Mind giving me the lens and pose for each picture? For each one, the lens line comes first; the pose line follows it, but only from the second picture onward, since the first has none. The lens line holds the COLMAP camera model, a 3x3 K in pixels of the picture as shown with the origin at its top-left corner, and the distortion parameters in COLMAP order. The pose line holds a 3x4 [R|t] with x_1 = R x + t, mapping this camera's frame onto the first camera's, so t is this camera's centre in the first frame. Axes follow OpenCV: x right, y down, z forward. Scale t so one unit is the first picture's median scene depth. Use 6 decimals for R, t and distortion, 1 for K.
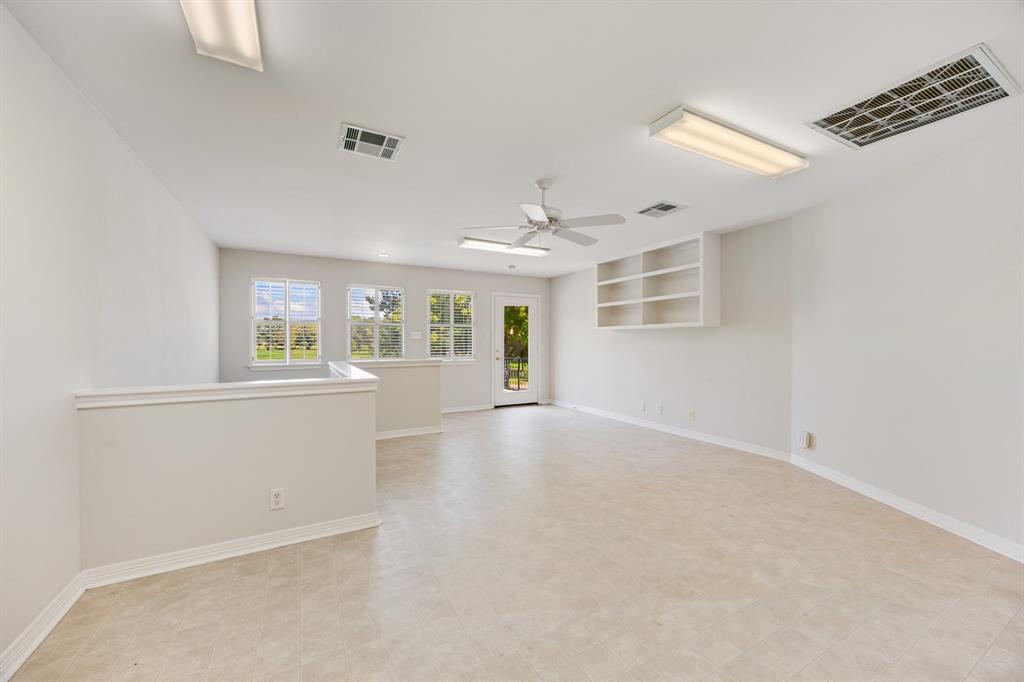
lens RADIAL K [[391.9, 0, 514.0], [0, 391.9, 342.4], [0, 0, 1]] dist [-0.004249, 0.001330]
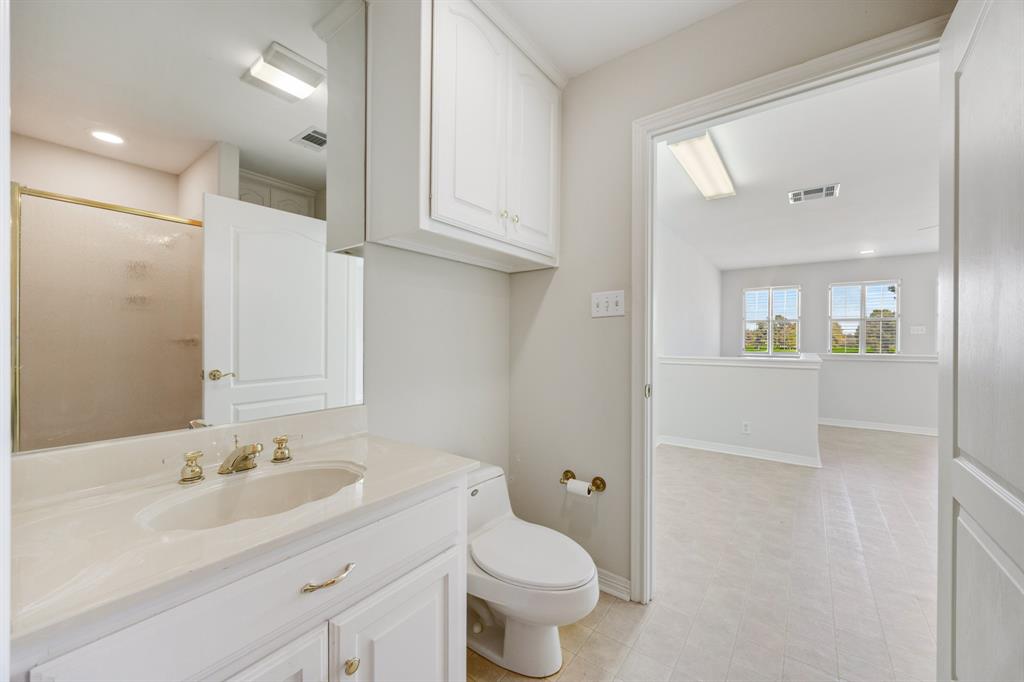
lens RADIAL K [[391.9, 0, 513.0], [0, 391.9, 339.5], [0, 0, 1]] dist [-0.004249, 0.001330]
pose [[0.411894, 0.003777, -0.911224, 0.254573], [-0.007815, 0.999969, 0.000612, 0.013039], [0.911198, 0.006869, 0.411911, -0.301851]]
